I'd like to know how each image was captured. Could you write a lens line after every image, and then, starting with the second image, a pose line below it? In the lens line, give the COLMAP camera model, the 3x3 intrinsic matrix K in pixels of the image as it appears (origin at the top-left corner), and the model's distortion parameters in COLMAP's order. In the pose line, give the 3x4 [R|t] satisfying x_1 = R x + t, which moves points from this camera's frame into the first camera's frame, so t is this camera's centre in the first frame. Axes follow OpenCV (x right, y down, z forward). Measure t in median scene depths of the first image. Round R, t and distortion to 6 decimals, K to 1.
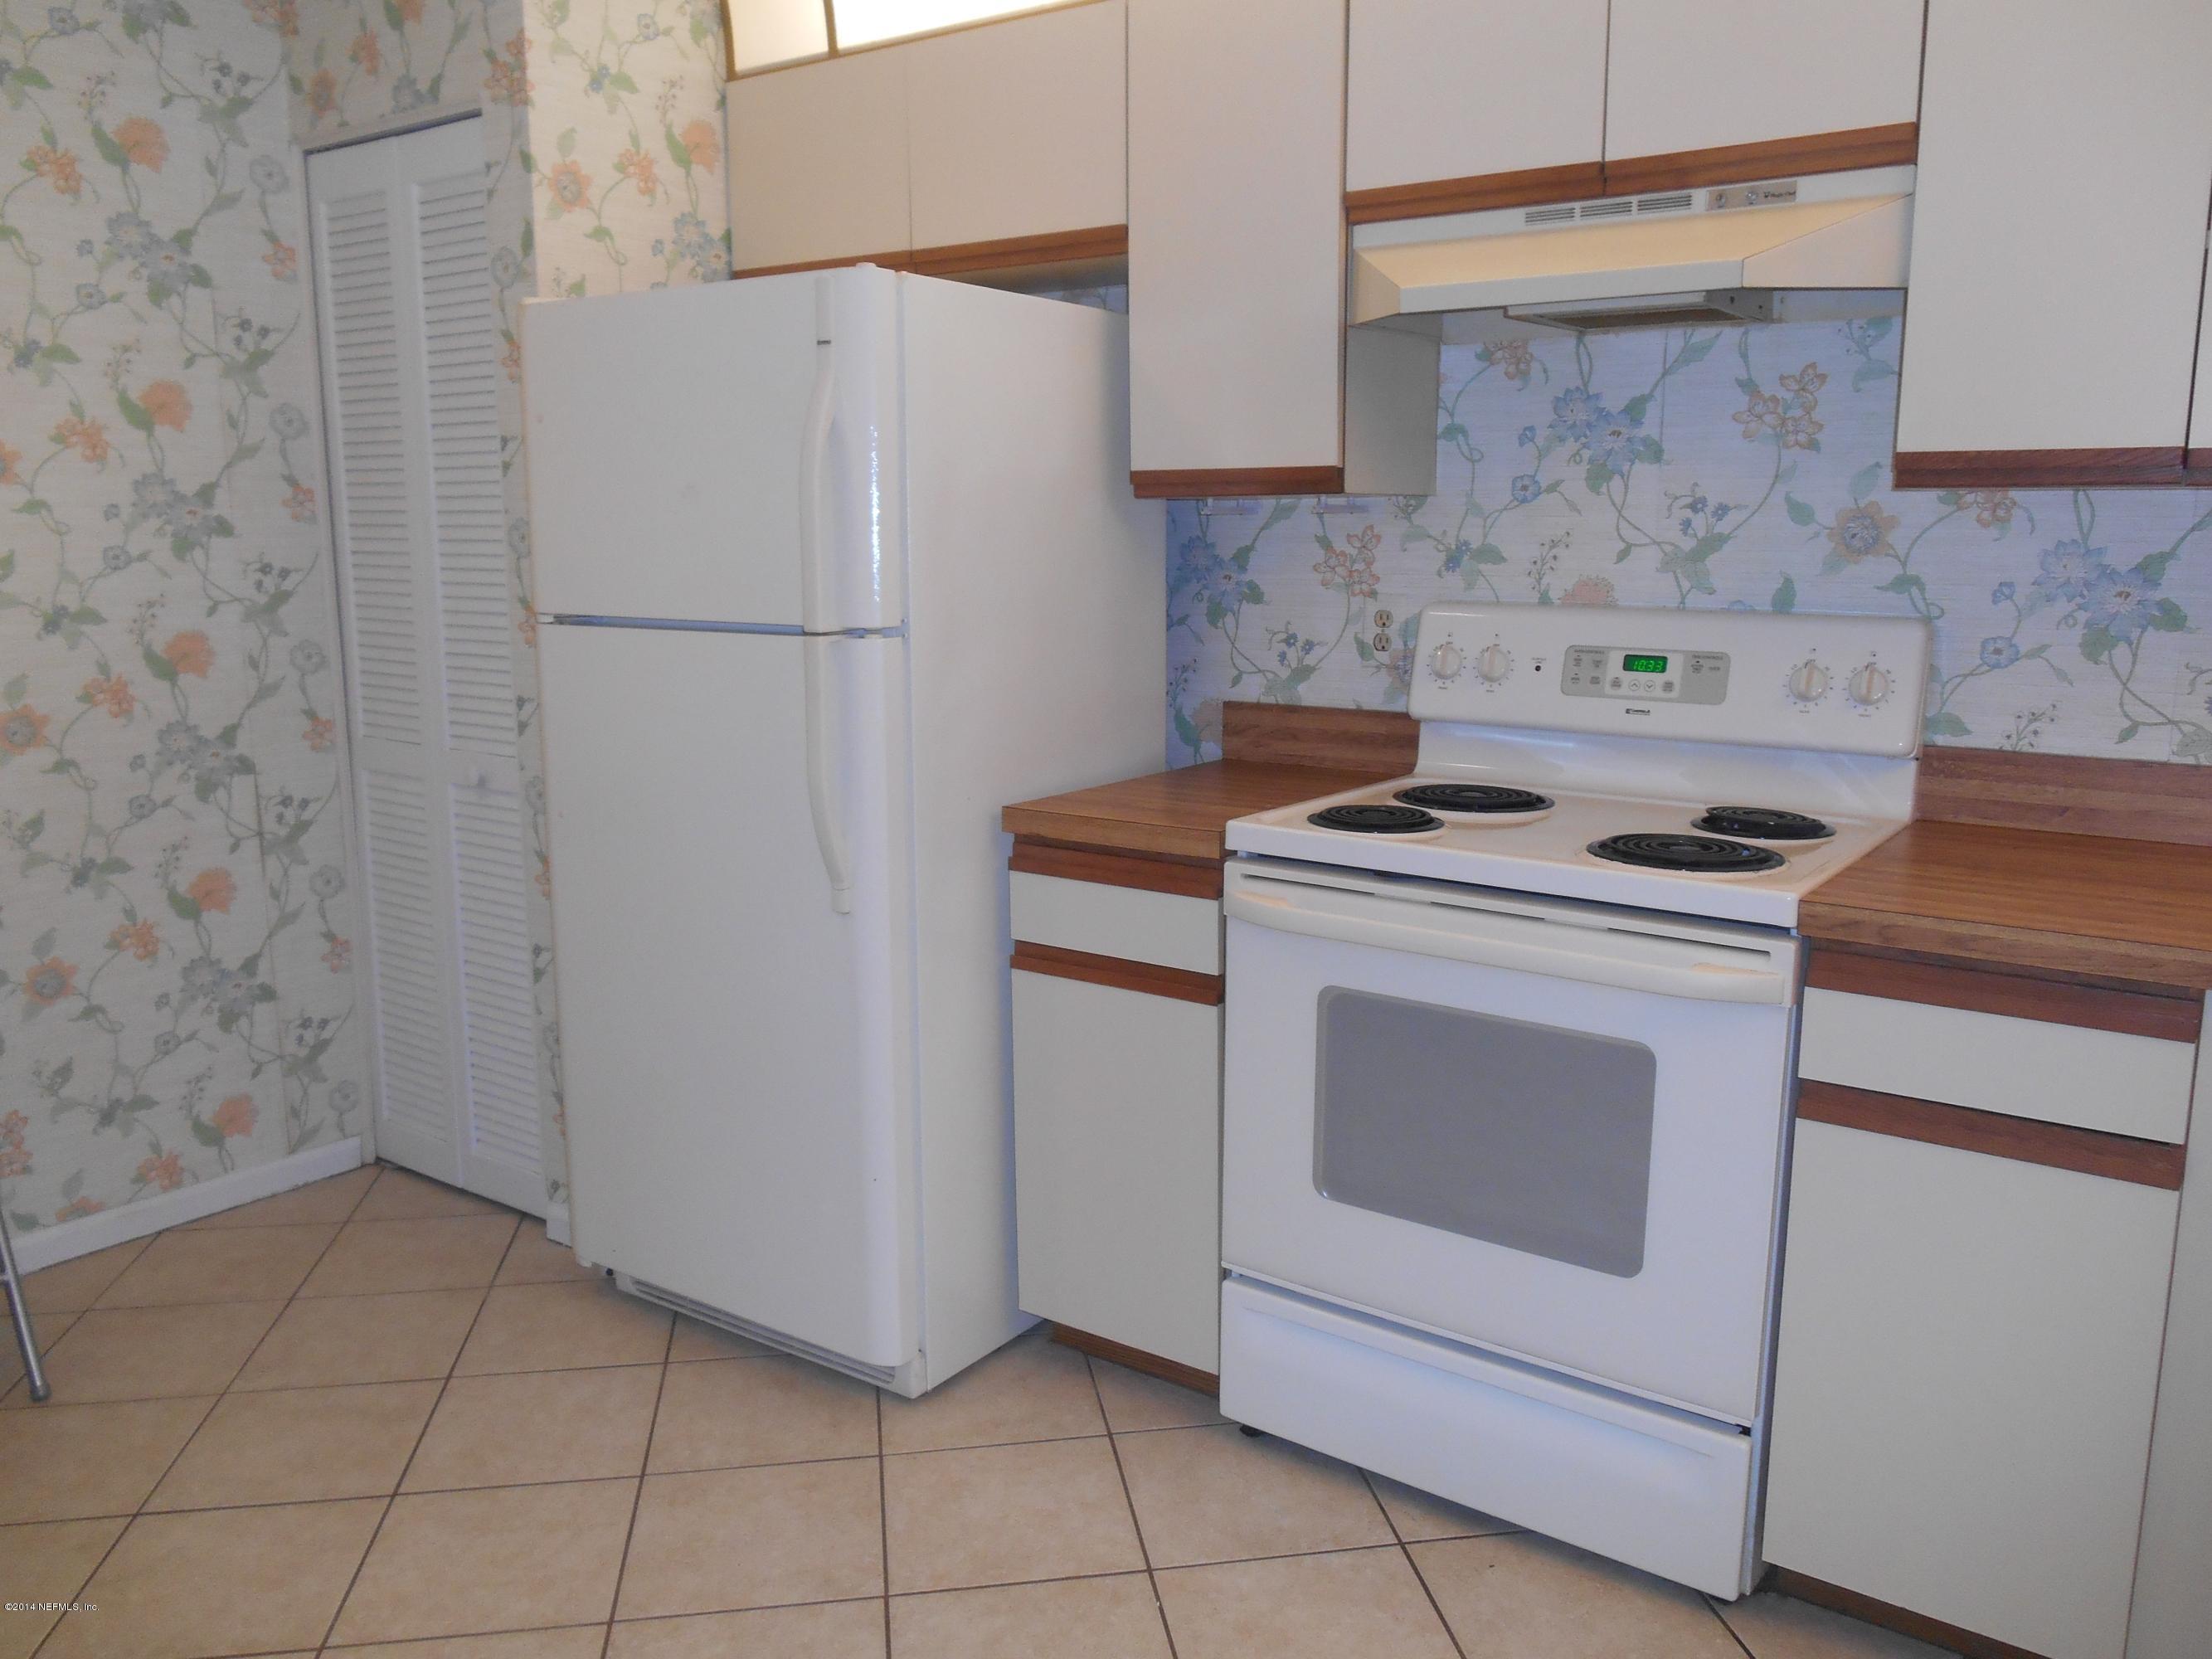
lens RADIAL K [[1708.5, 0, 1126.7], [0, 1708.5, 831.3], [0, 0, 1]] dist [-0.016983, 0.004381]
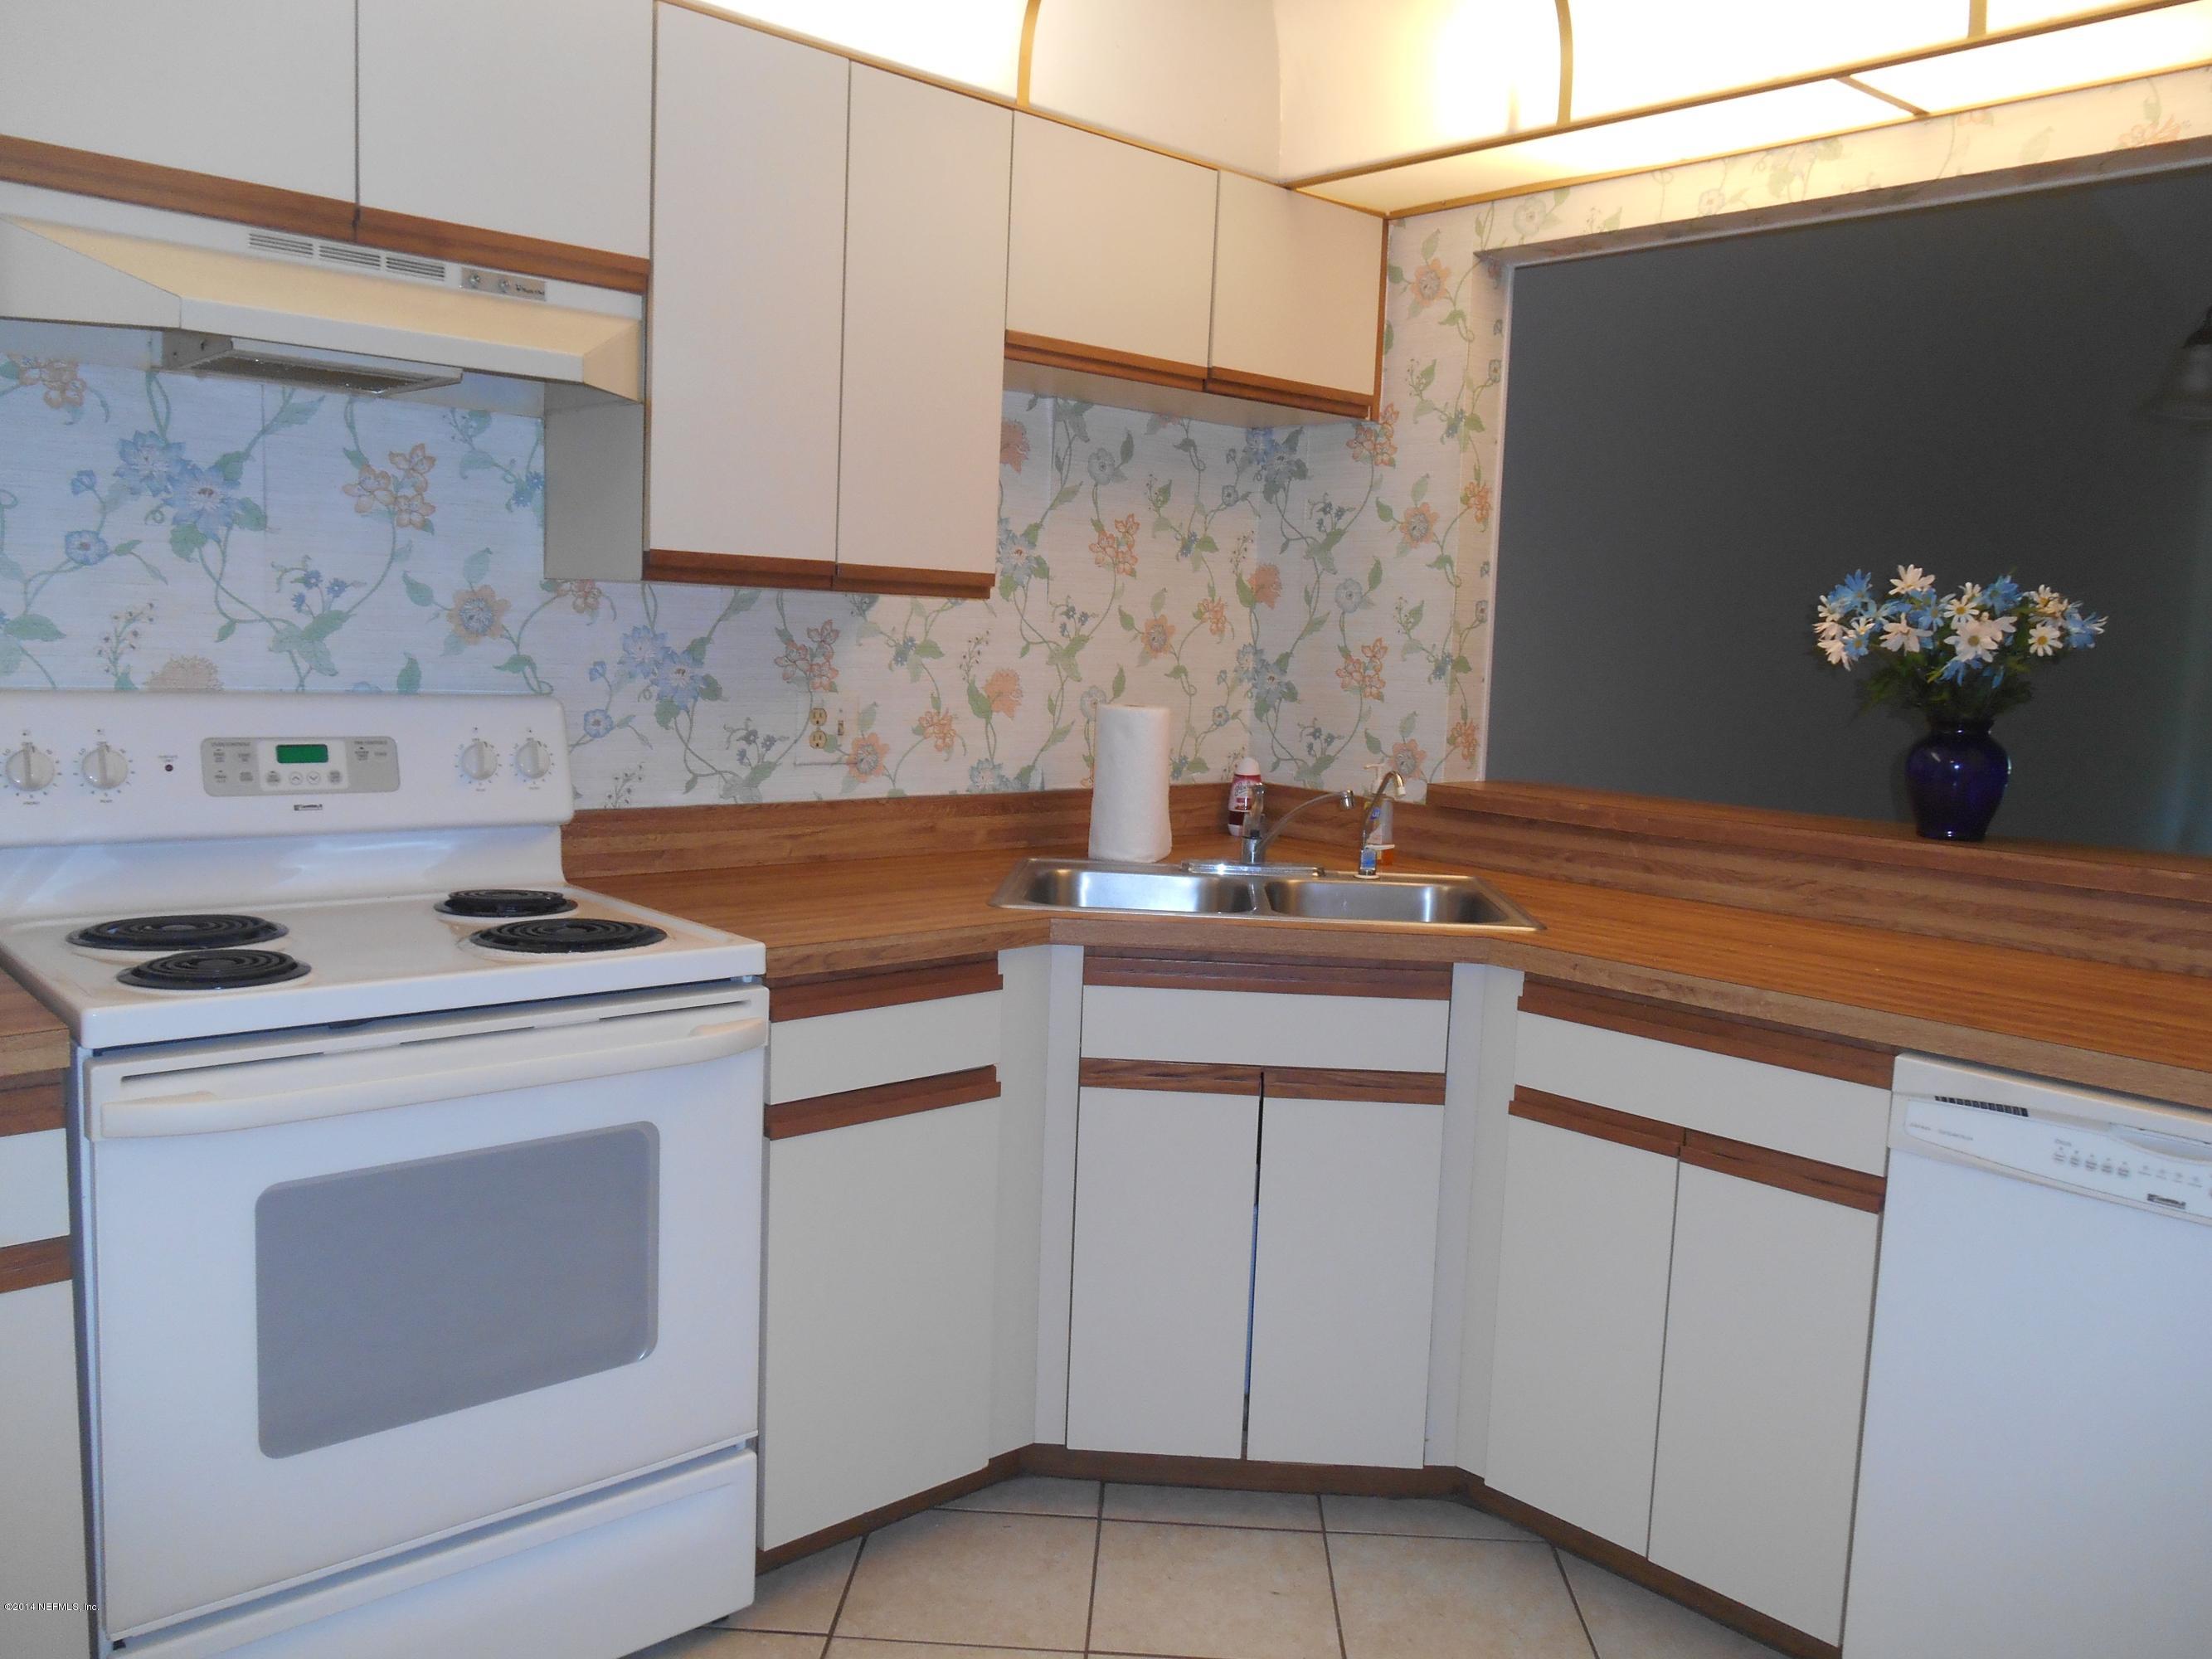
lens RADIAL K [[1708.5, 0, 1126.5], [0, 1708.5, 828.3], [0, 0, 1]] dist [-0.016983, 0.004381]
pose [[0.190861, -0.101589, 0.976346, -0.517845], [0.134927, 0.987905, 0.076415, -0.073031], [-0.972300, 0.117151, 0.202260, 0.422131]]
